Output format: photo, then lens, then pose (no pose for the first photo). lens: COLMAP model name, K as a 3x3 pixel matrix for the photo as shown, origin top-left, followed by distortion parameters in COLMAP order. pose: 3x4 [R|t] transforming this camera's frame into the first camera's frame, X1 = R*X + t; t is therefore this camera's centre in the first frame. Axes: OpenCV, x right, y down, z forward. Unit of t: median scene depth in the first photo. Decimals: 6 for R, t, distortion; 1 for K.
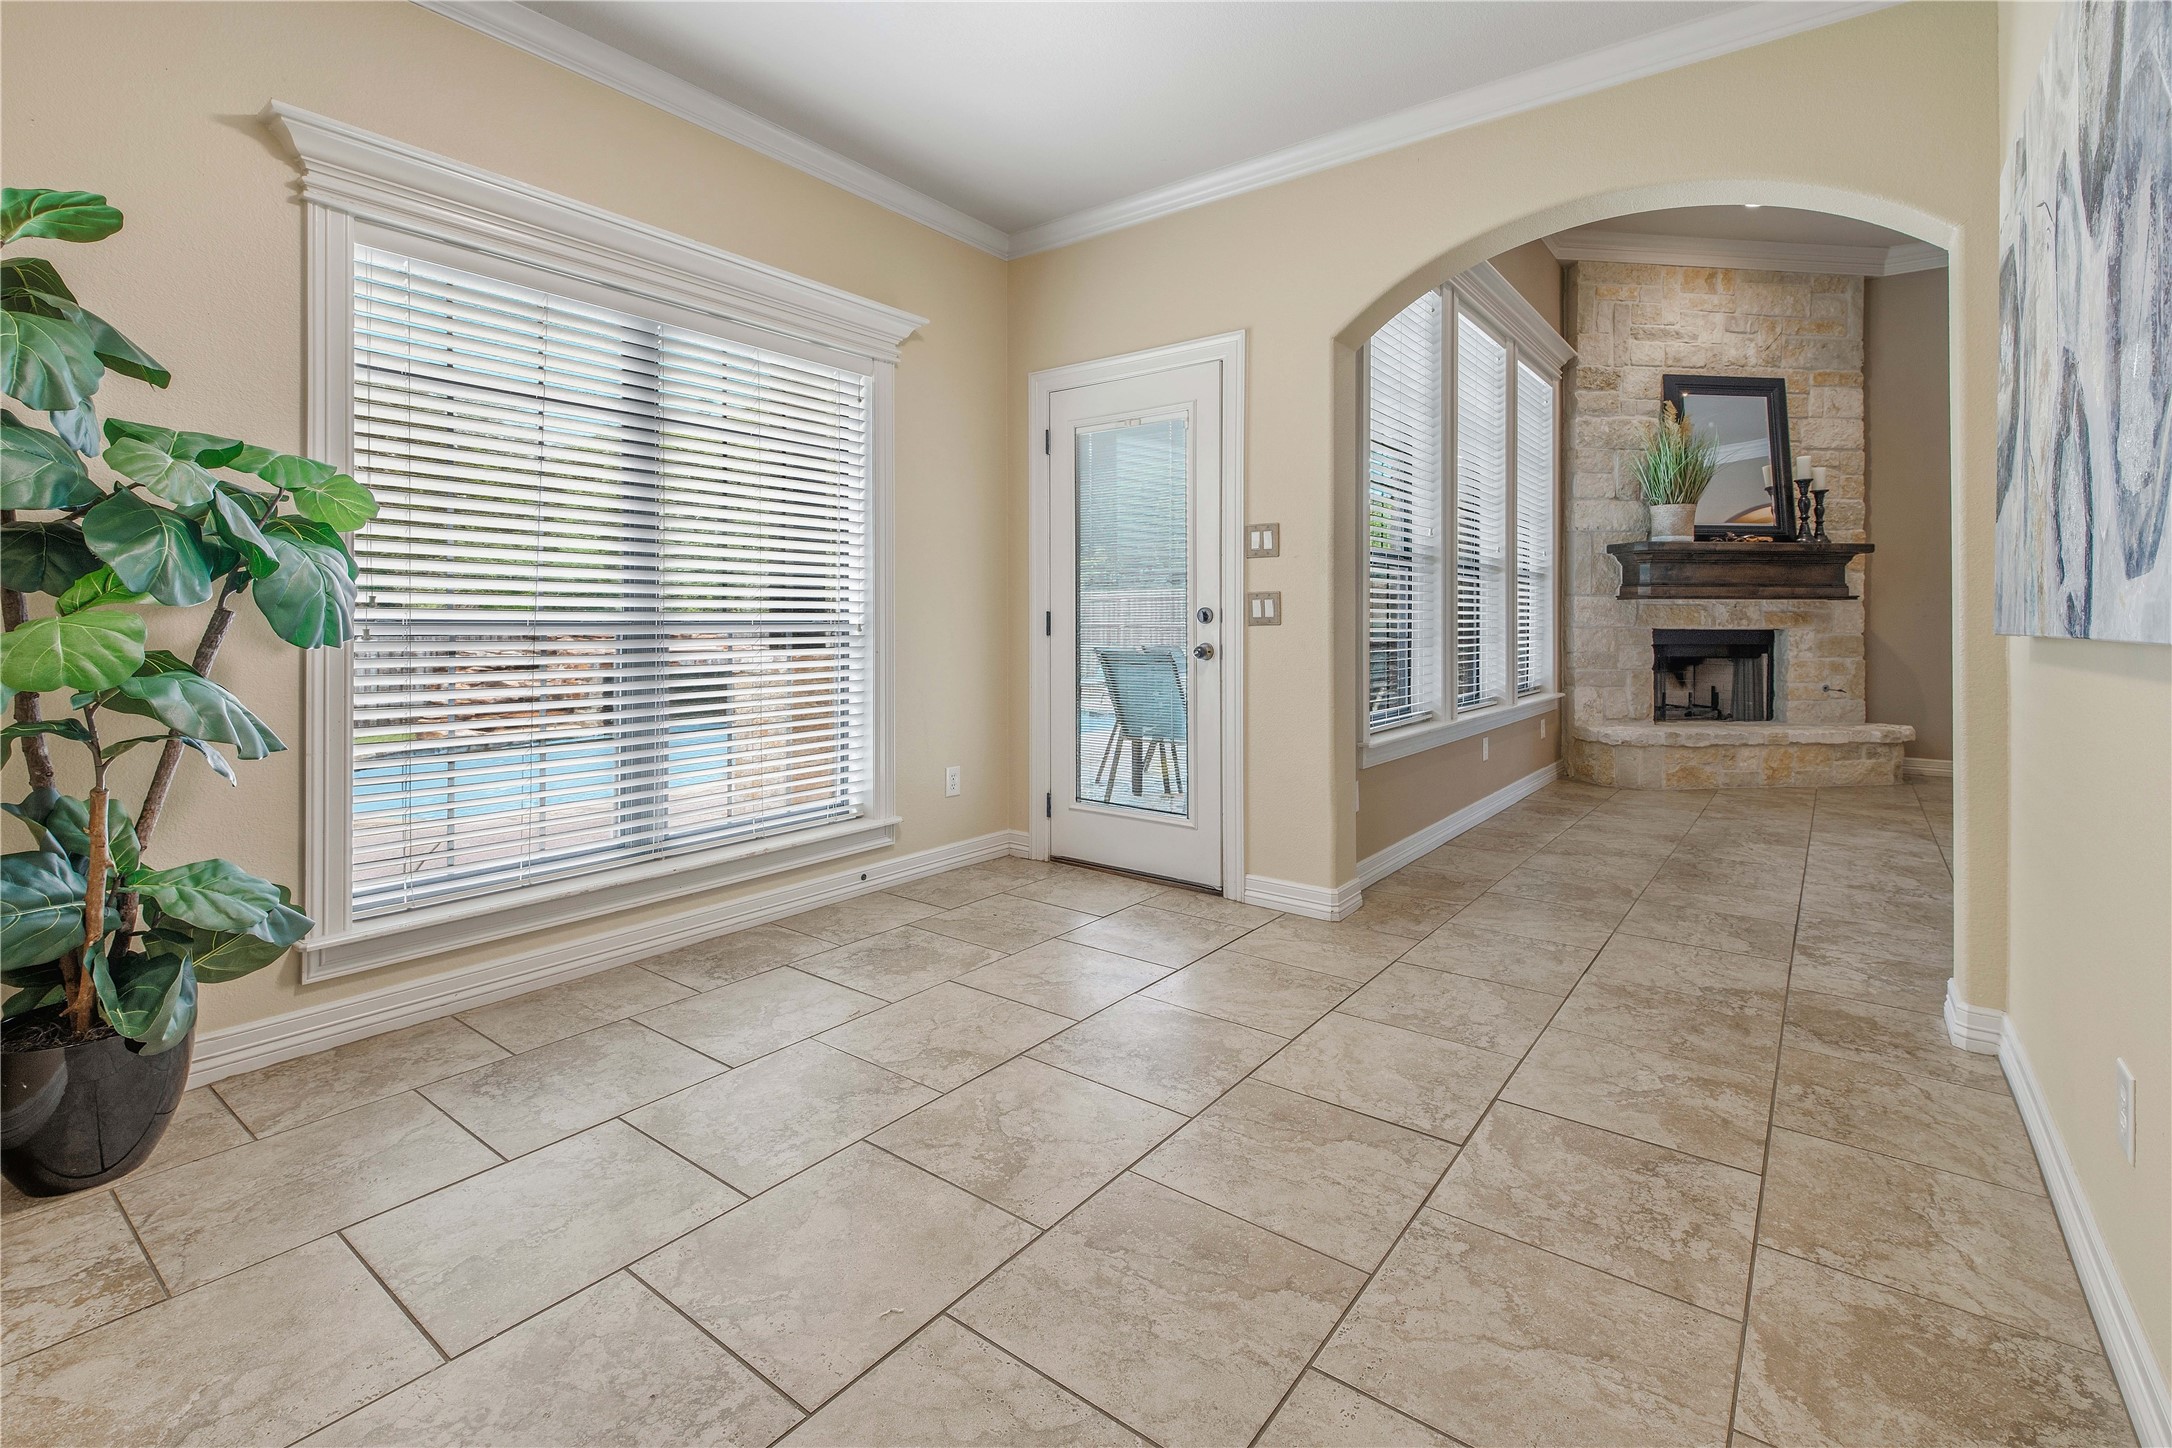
lens RADIAL K [[975.9, 0, 1053.4], [0, 975.9, 618.8], [0, 0, 1]] dist [0.001751, -0.000664]
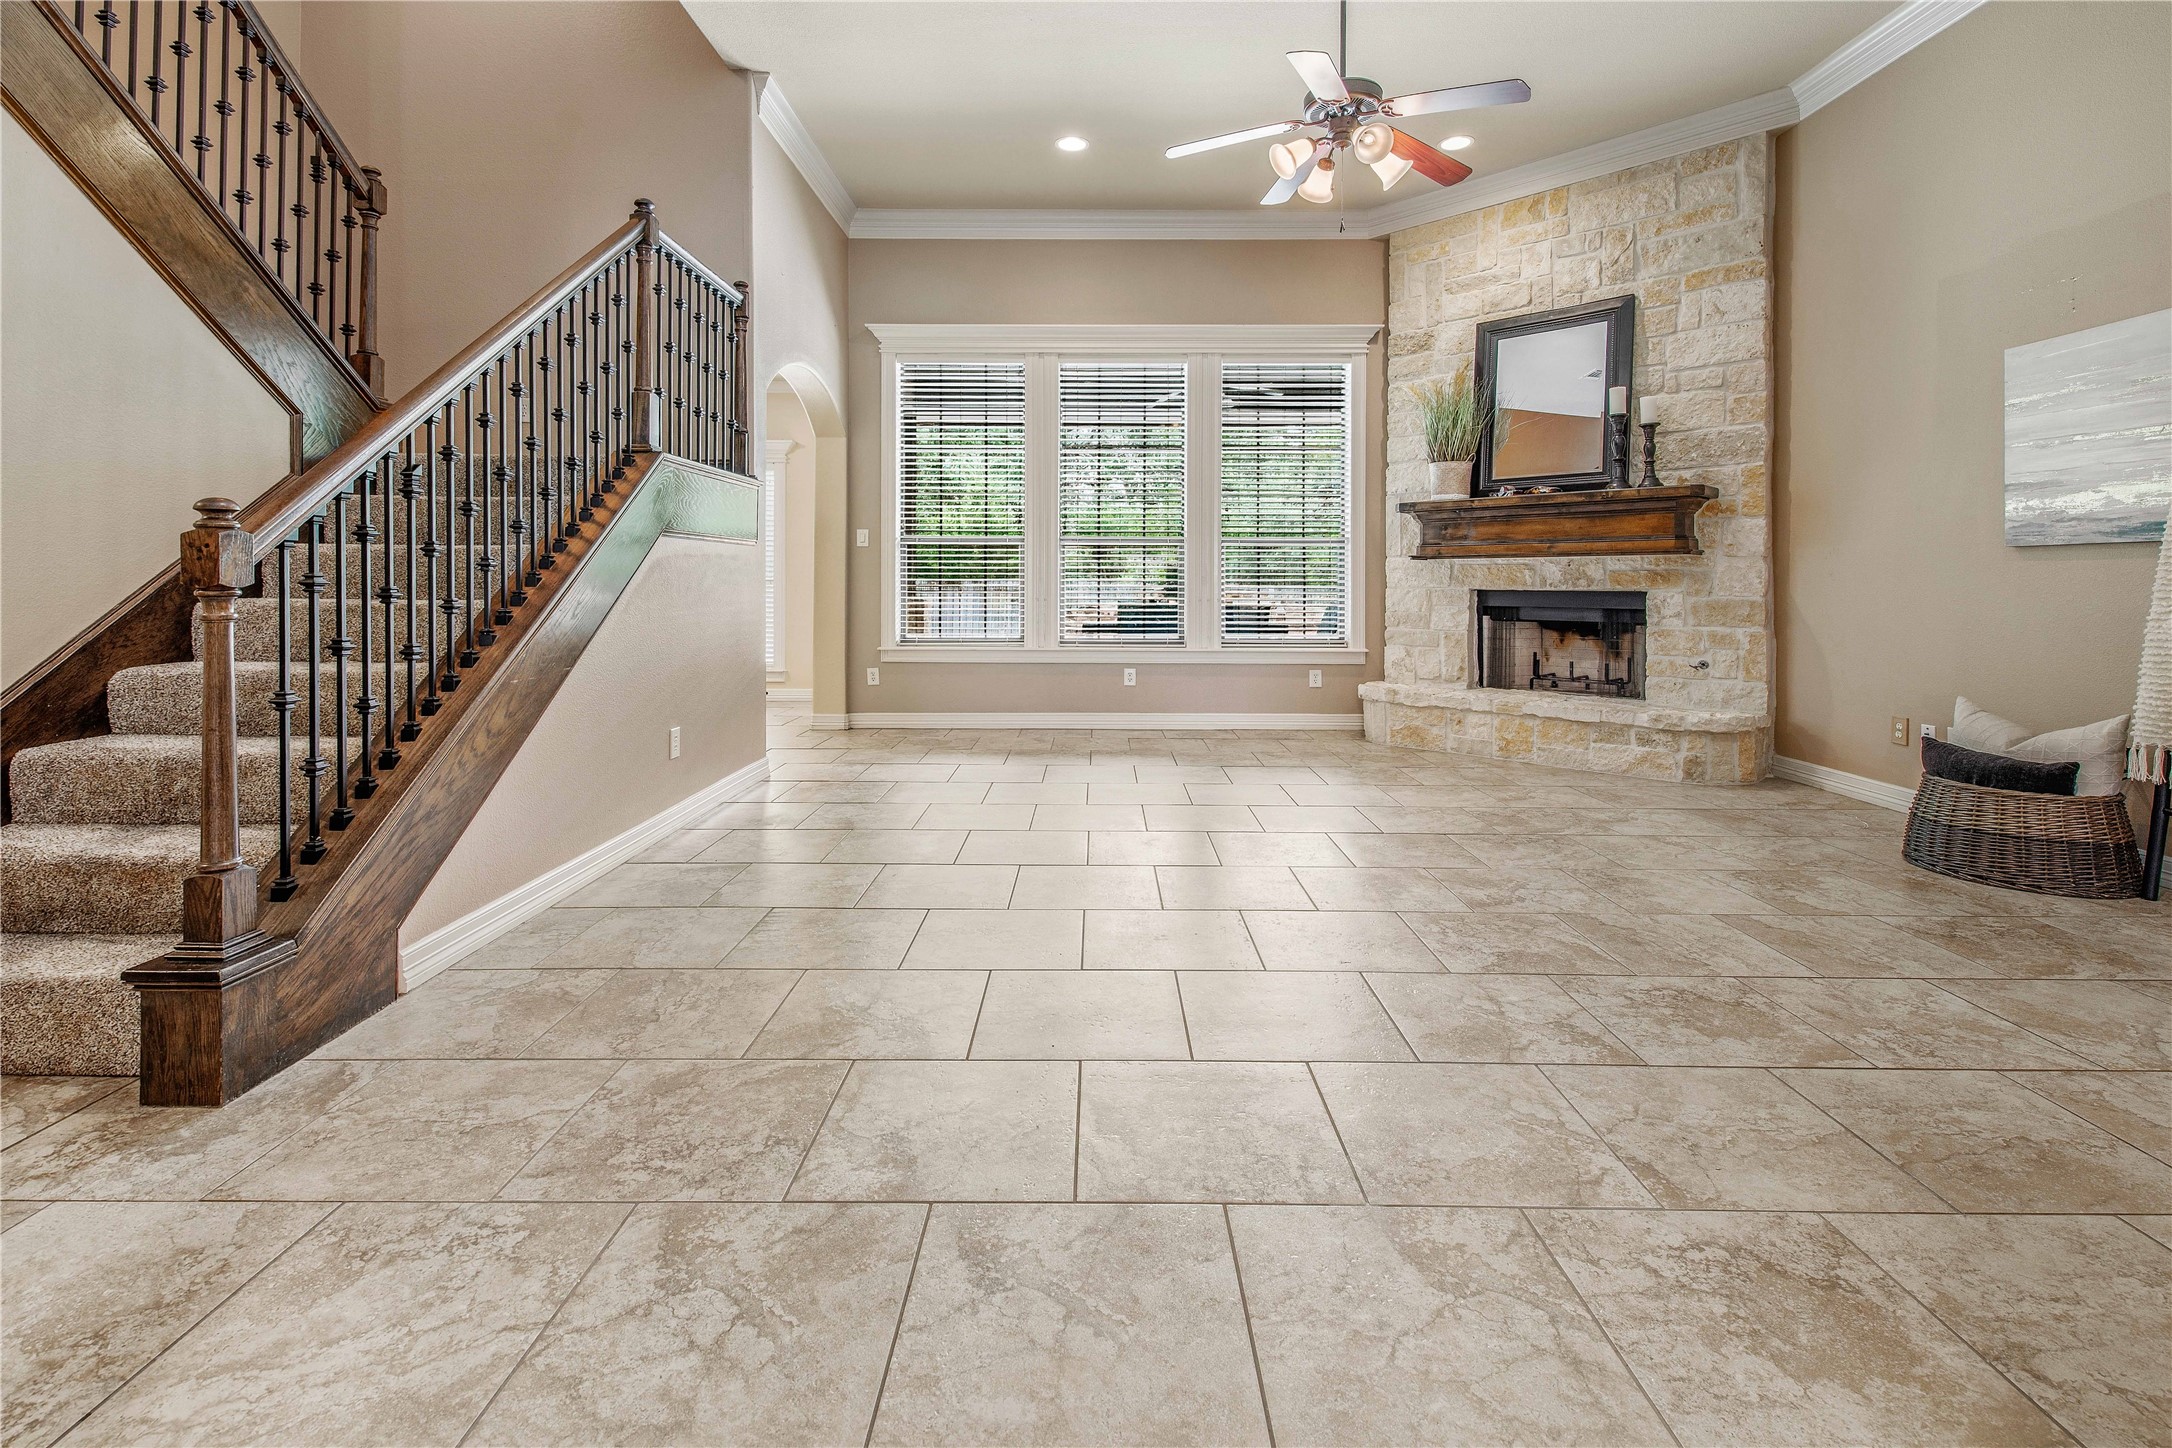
lens RADIAL K [[975.9, 0, 1093.7], [0, 975.9, 584.4], [0, 0, 1]] dist [0.001751, -0.000664]
pose [[0.610527, 0.001320, -0.791994, 1.143061], [-0.000323, 0.999999, 0.001418, 0.004242], [0.791995, -0.000610, 0.610527, 0.114695]]
